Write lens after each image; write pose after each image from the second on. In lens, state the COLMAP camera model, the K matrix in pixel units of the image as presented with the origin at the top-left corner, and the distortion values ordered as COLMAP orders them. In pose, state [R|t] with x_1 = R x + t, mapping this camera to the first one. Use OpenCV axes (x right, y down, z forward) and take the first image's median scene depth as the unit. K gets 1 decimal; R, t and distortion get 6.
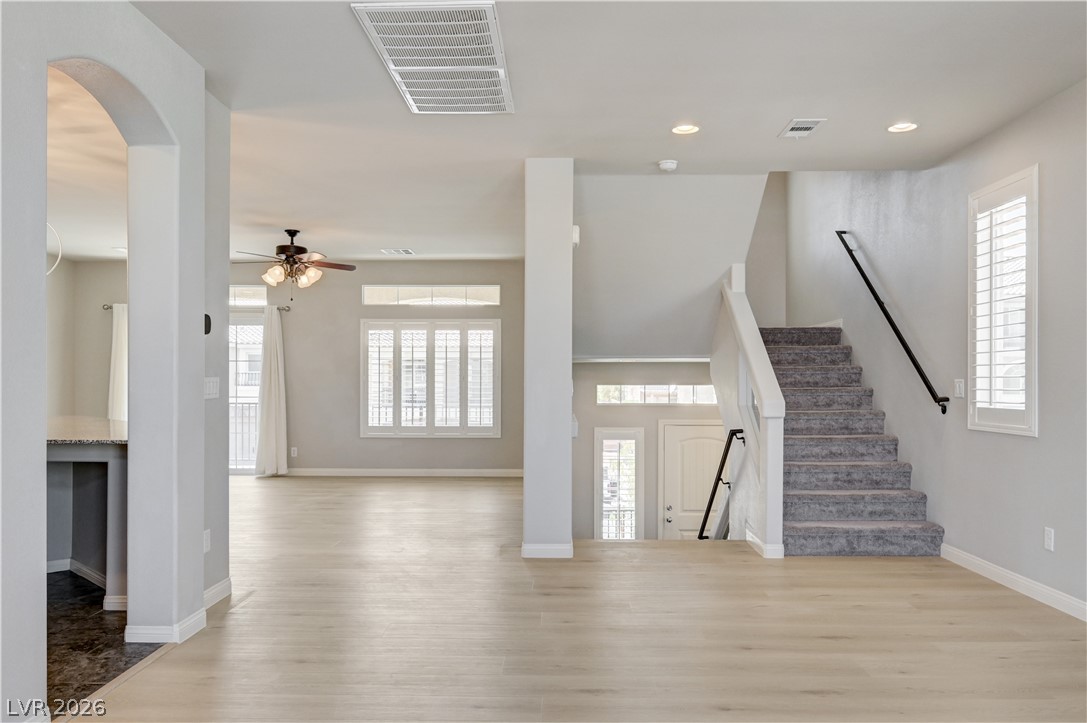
lens RADIAL K [[820.8, 0, 538.7], [0, 820.8, 387.4], [0, 0, 1]] dist [0.003720, 0.000766]
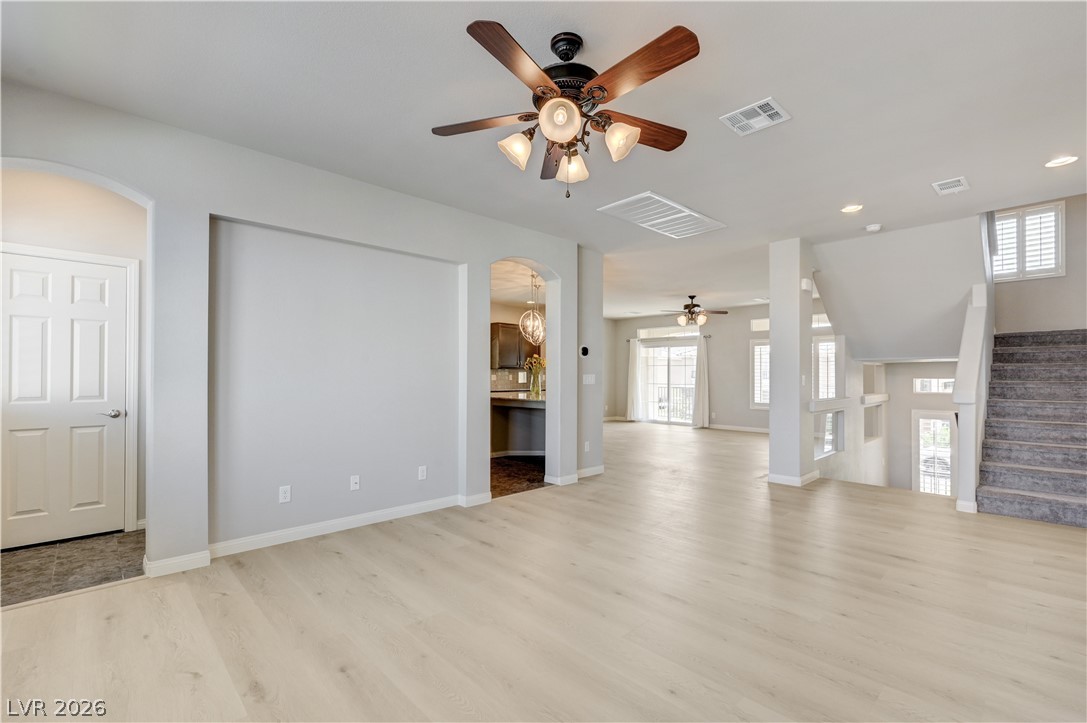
lens RADIAL K [[474.0, 0, 538.5], [0, 474.0, 371.0], [0, 0, 1]] dist [0.002727, 0.000302]
pose [[0.701777, -0.008674, -0.712344, 0.318860], [-0.004389, 0.999854, -0.016499, 0.000051], [0.712383, 0.014705, 0.701637, -0.013175]]
